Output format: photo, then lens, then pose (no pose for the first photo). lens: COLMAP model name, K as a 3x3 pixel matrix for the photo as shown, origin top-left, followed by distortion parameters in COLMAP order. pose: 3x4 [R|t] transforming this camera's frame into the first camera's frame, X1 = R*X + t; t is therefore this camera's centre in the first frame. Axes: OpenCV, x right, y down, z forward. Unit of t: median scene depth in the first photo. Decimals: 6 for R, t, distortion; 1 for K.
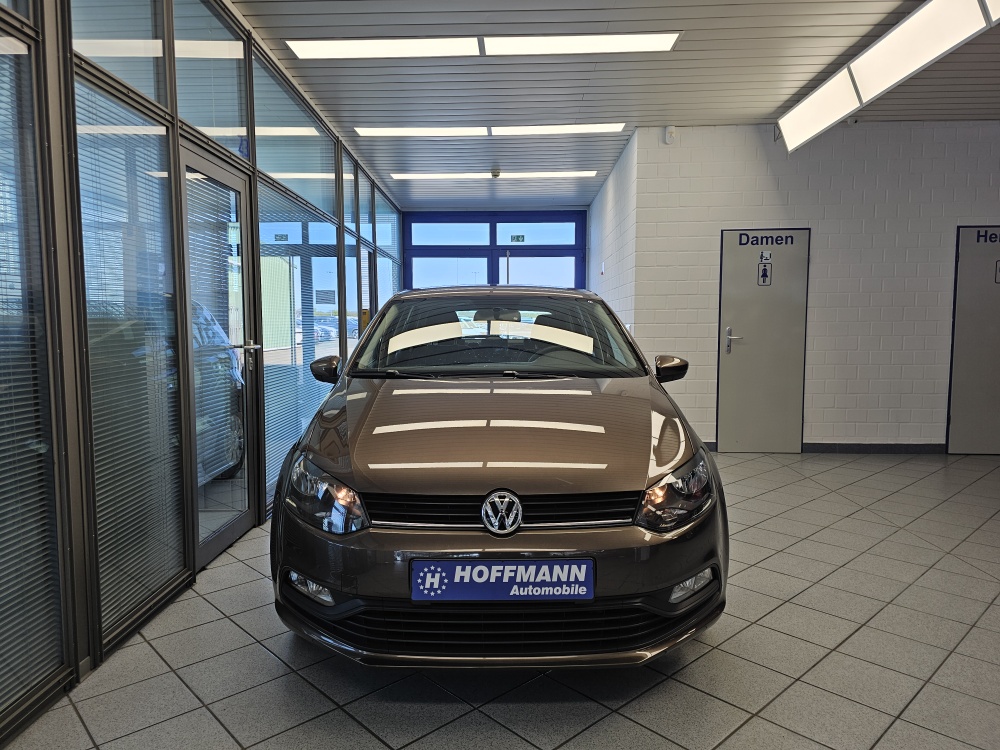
lens RADIAL K [[681.5, 0, 480.6], [0, 681.5, 390.0], [0, 0, 1]] dist [0.053863, -0.050509]
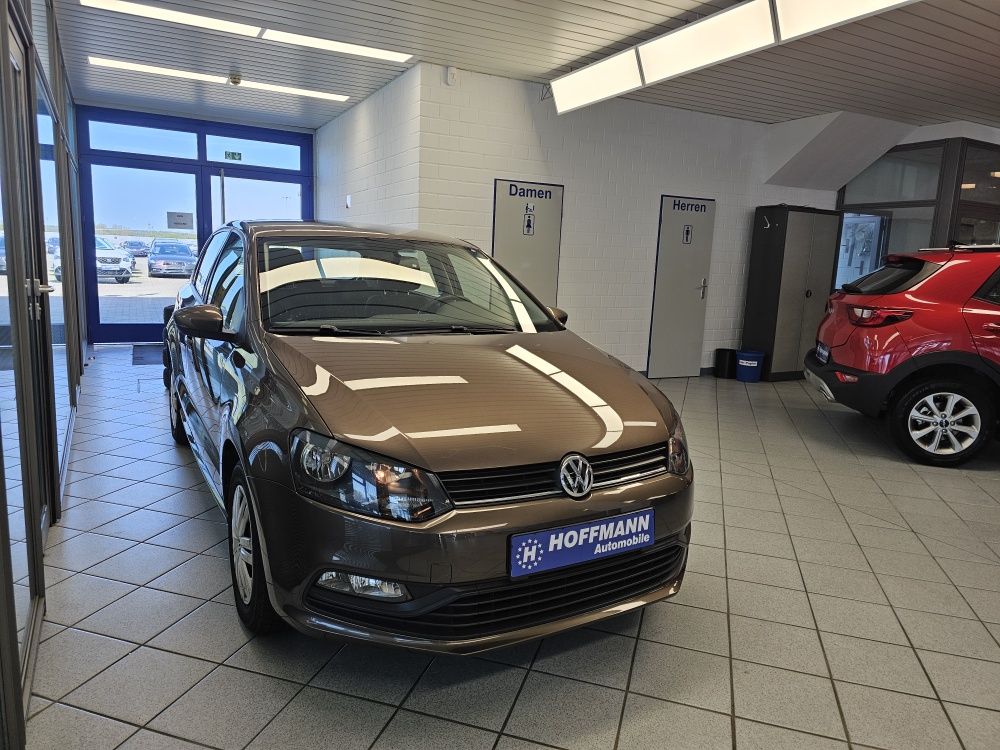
lens RADIAL K [[681.5, 0, 506.0], [0, 681.5, 383.7], [0, 0, 1]] dist [0.053863, -0.050509]
pose [[0.860974, -0.051696, 0.506015, -0.249855], [0.005720, 0.995743, 0.091997, -0.021842], [-0.508617, -0.076313, 0.857604, 0.089216]]
